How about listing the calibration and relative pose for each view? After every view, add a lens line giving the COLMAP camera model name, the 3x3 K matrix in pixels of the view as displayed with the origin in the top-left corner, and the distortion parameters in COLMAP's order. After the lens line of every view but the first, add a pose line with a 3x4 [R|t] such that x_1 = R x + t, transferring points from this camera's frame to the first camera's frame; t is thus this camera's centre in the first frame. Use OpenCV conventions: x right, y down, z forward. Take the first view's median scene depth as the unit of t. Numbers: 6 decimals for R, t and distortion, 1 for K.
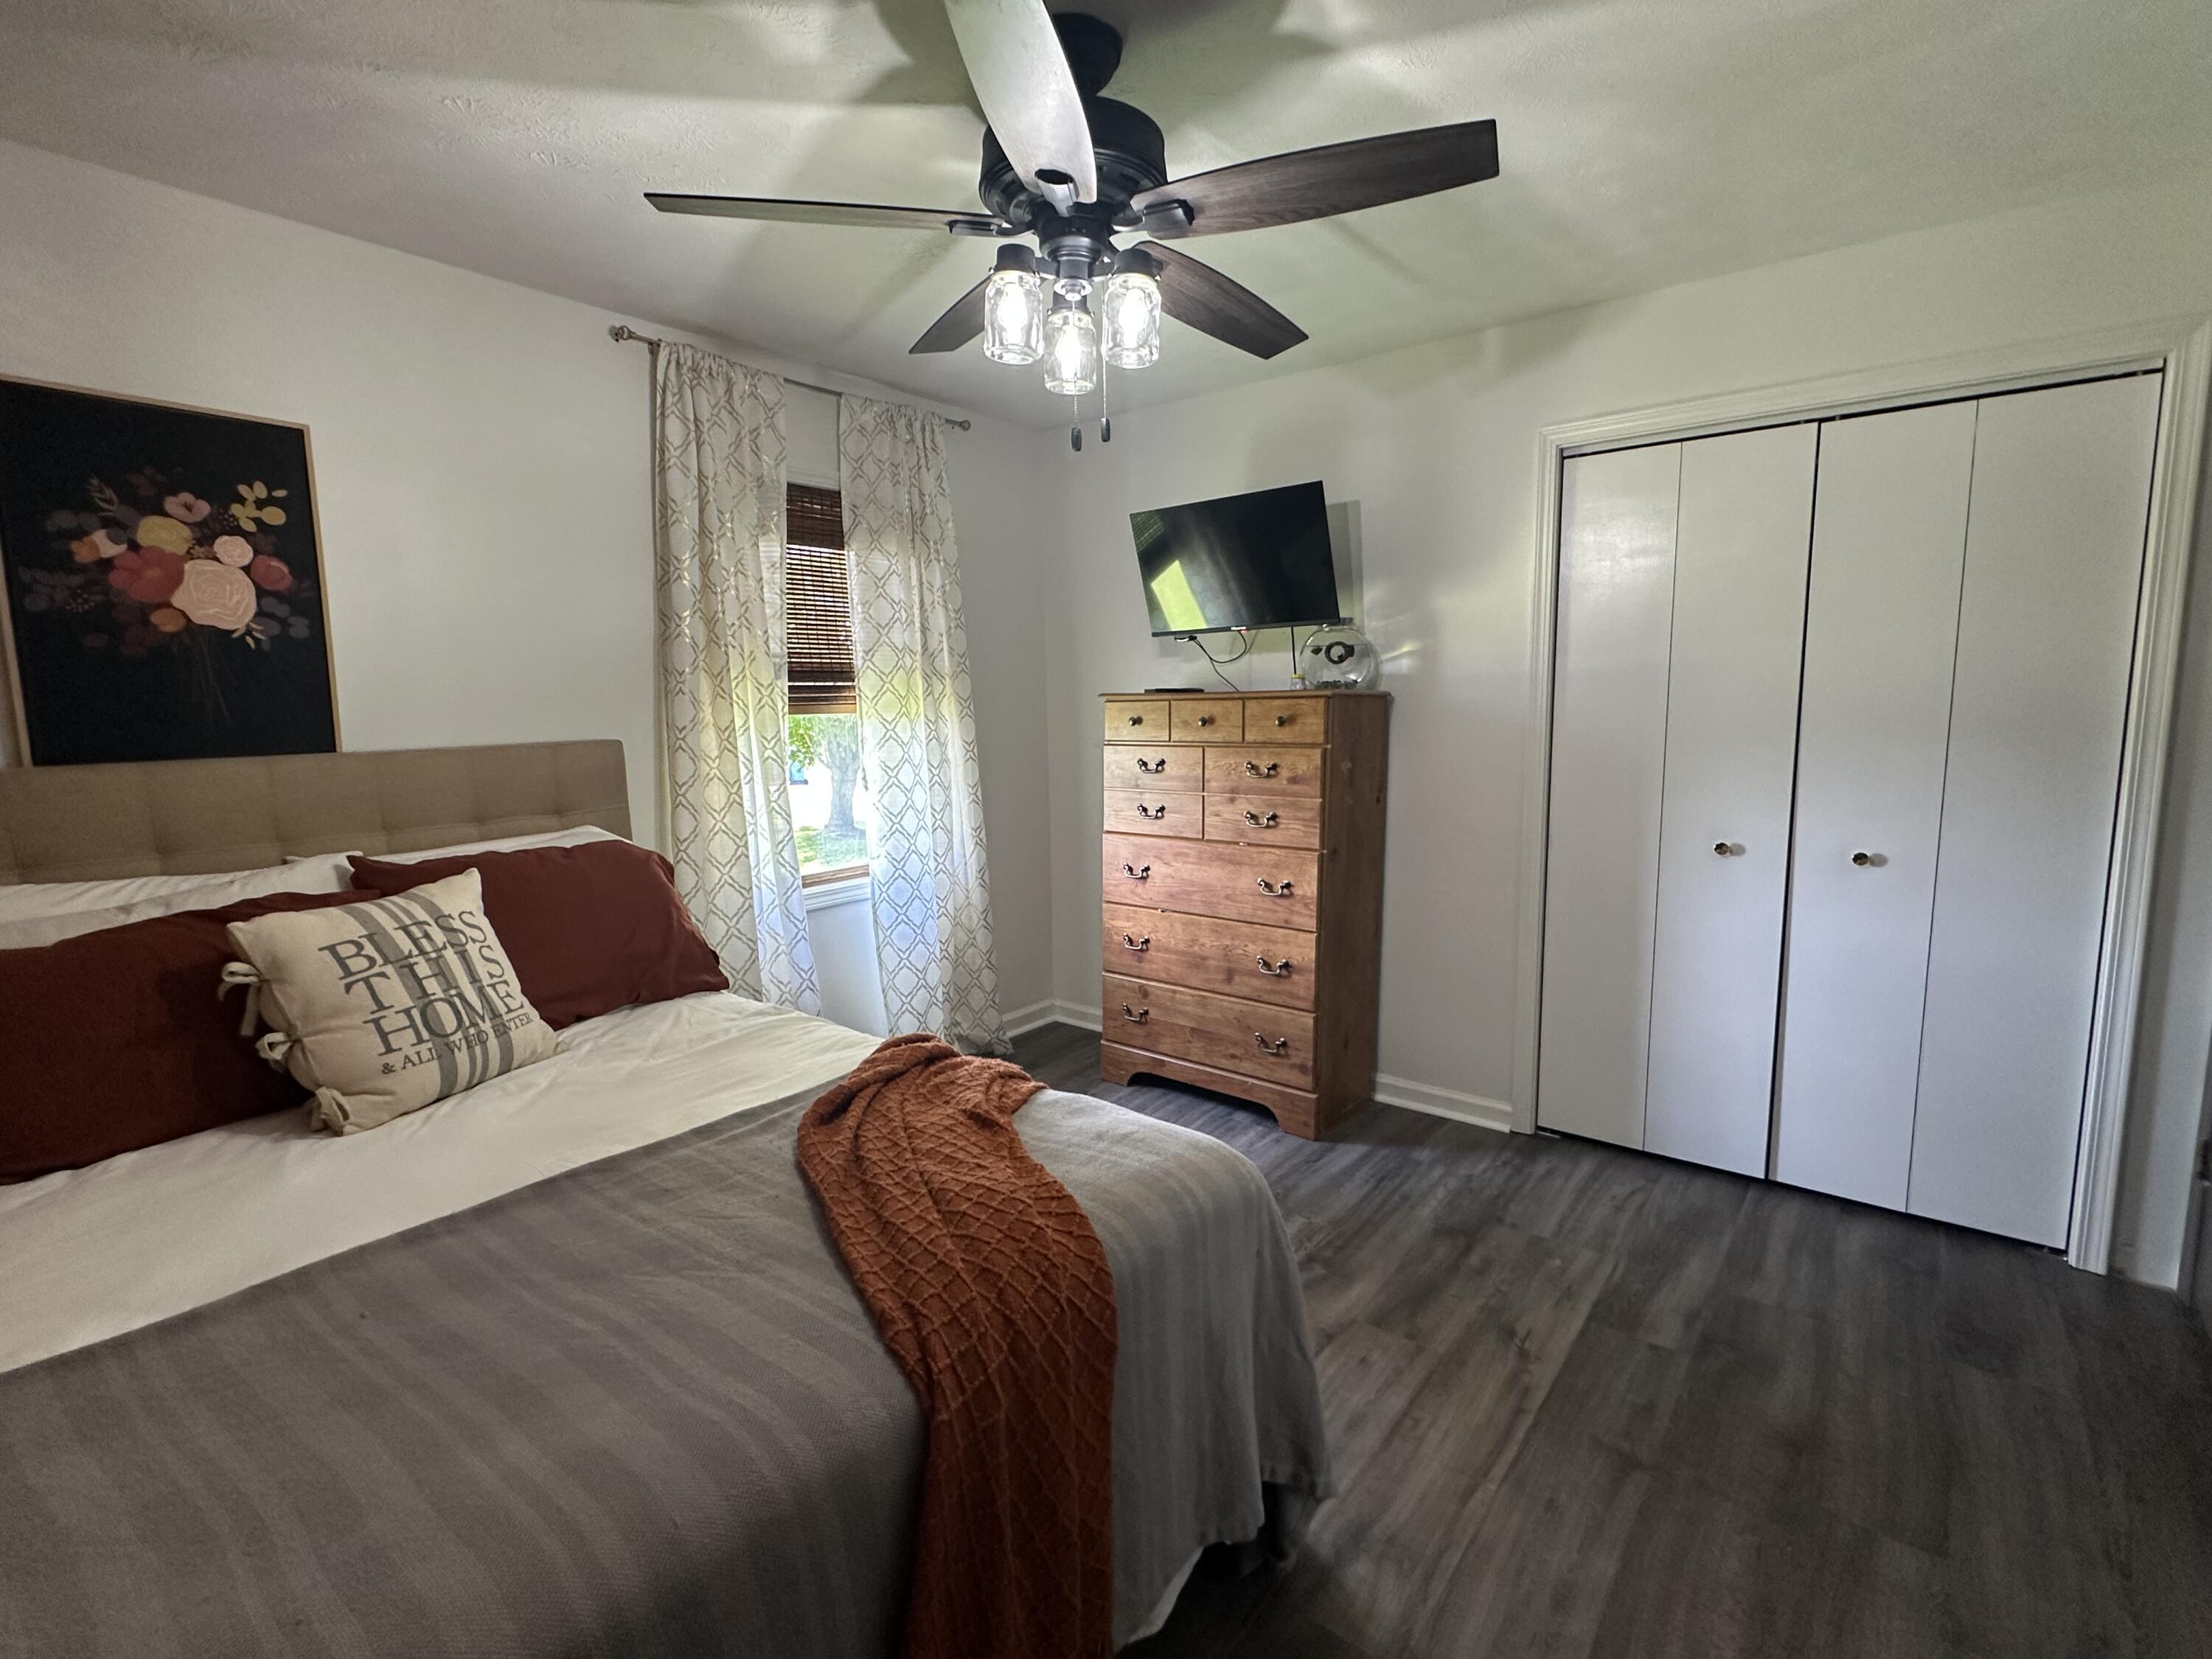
lens RADIAL K [[1016.5, 0, 1103.5], [0, 1016.5, 827.9], [0, 0, 1]] dist [-0.001026, -0.000322]
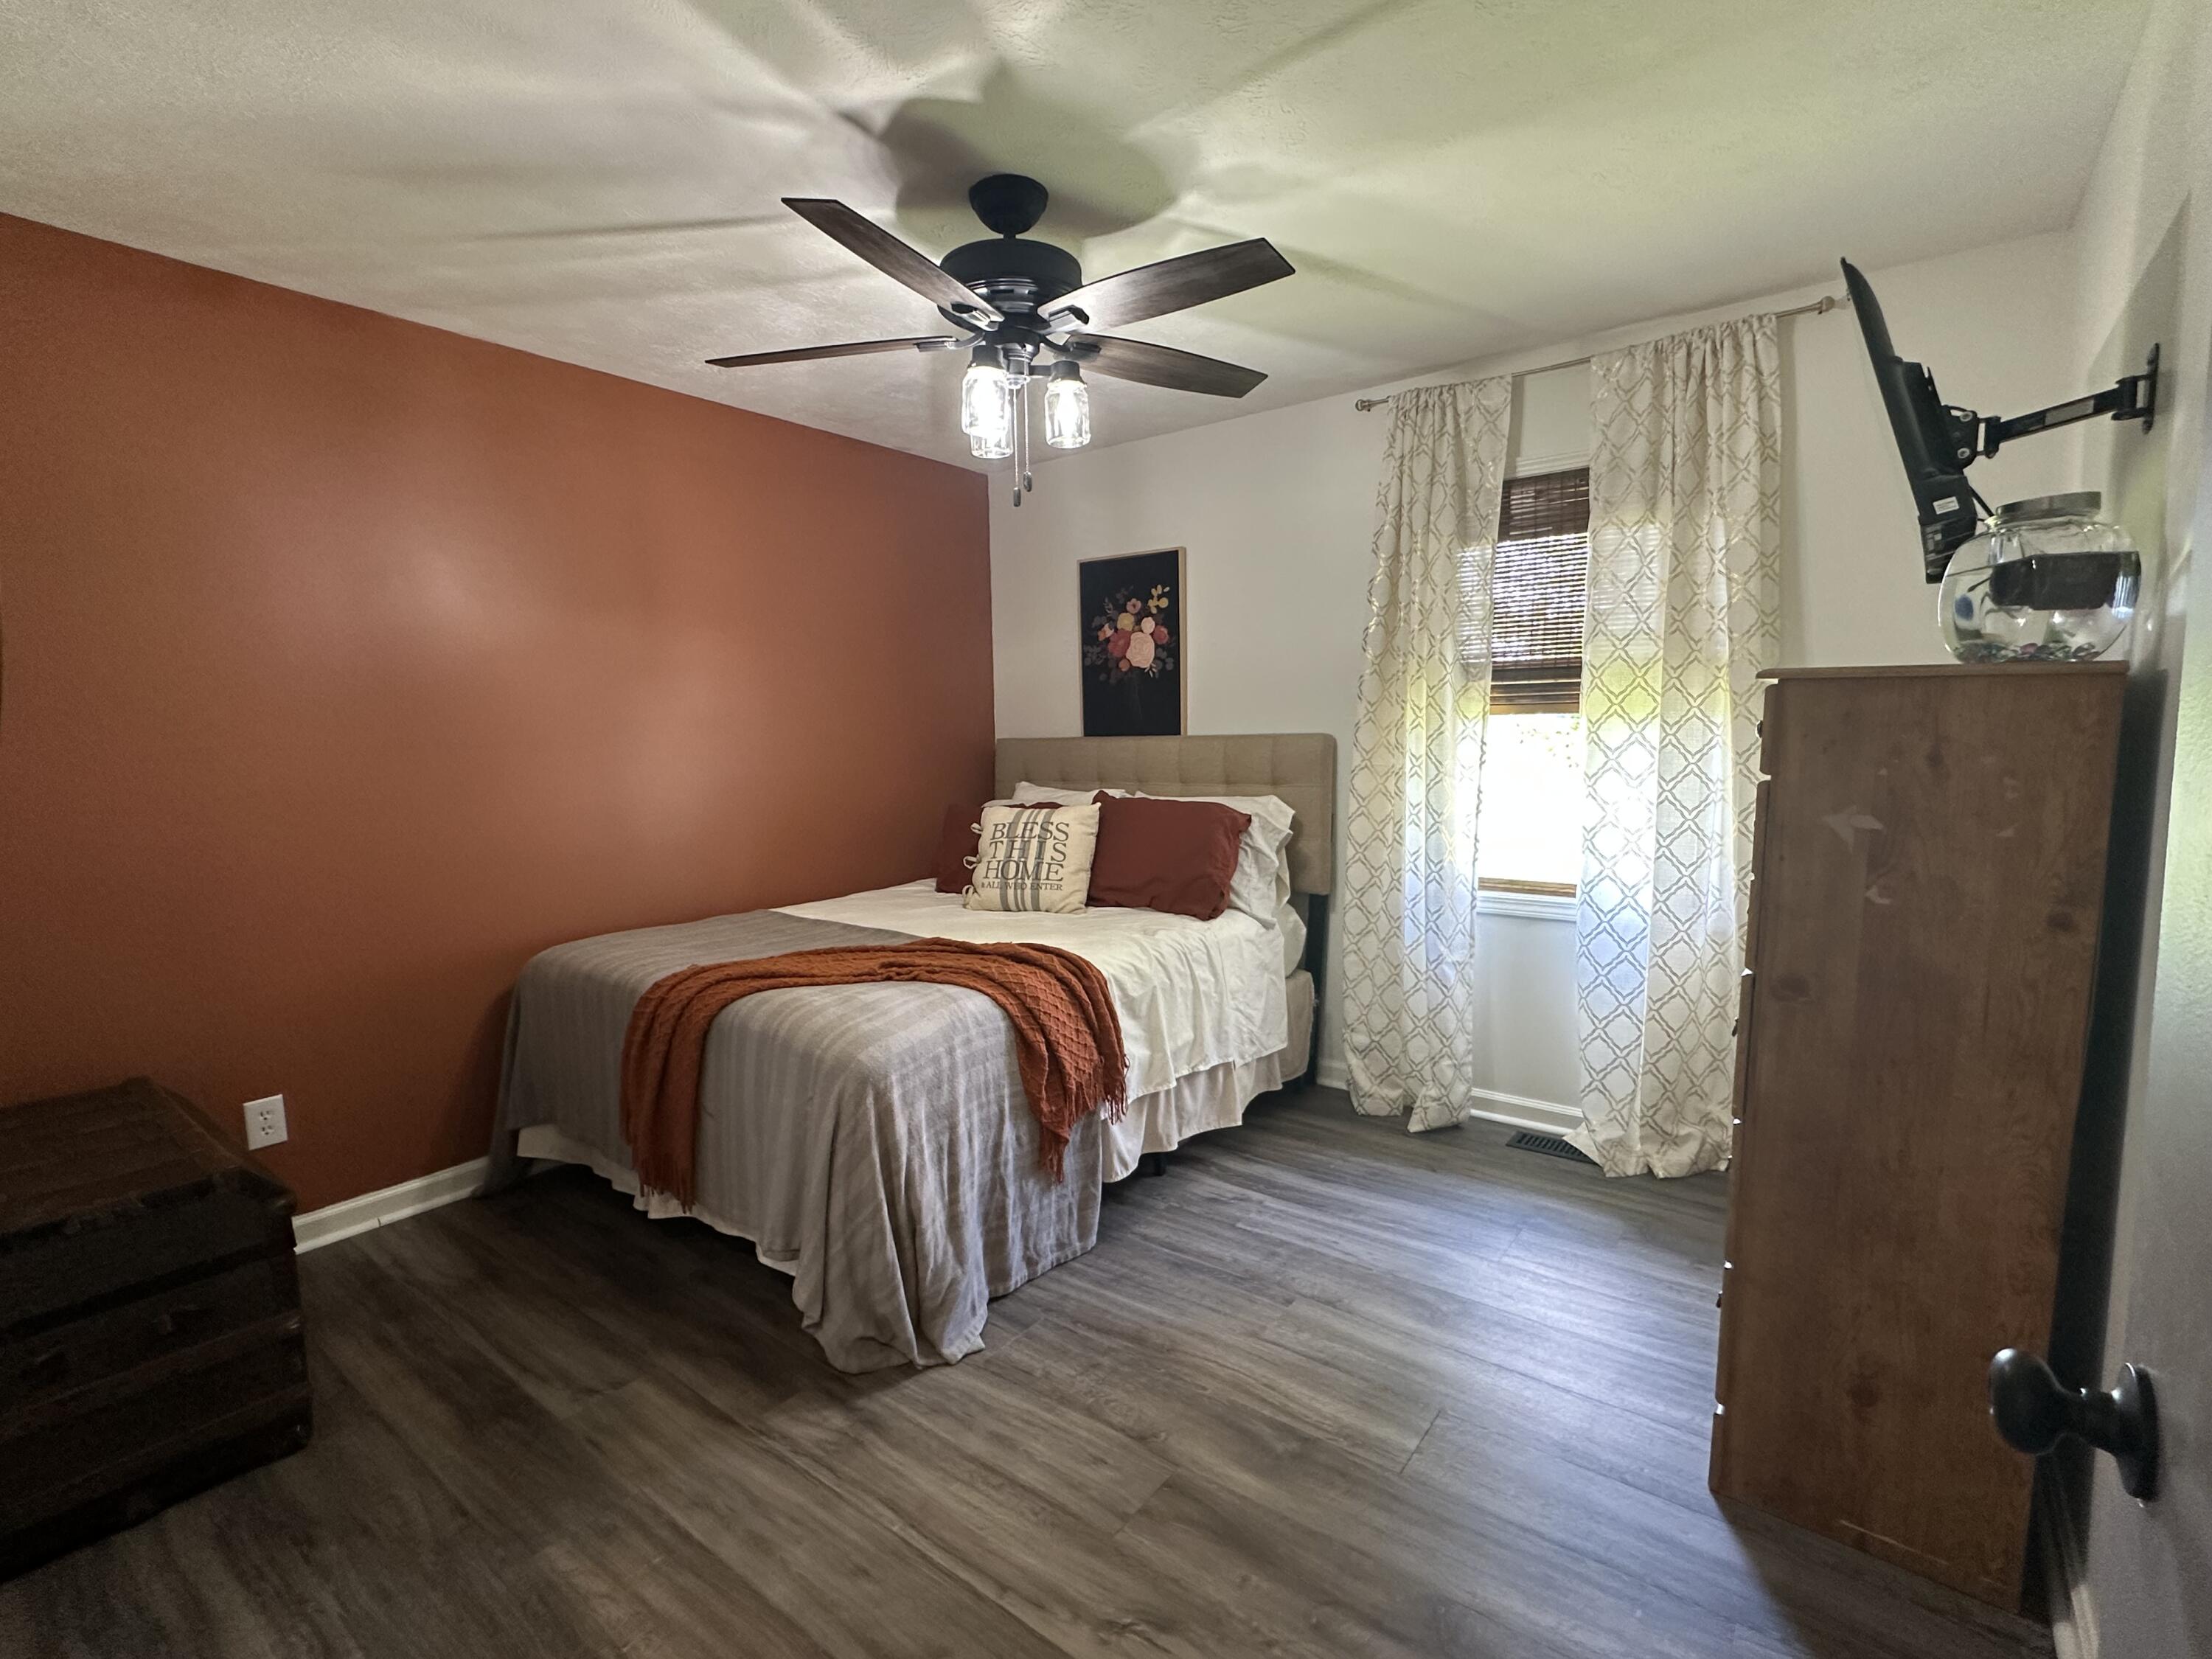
lens RADIAL K [[1016.5, 0, 1105.1], [0, 1016.5, 831.0], [0, 0, 1]] dist [-0.001026, -0.000322]
pose [[0.019250, 0.119255, -0.992677, 1.055812], [-0.111247, 0.986951, 0.116410, -0.110477], [0.993606, 0.108191, 0.032266, 0.917978]]
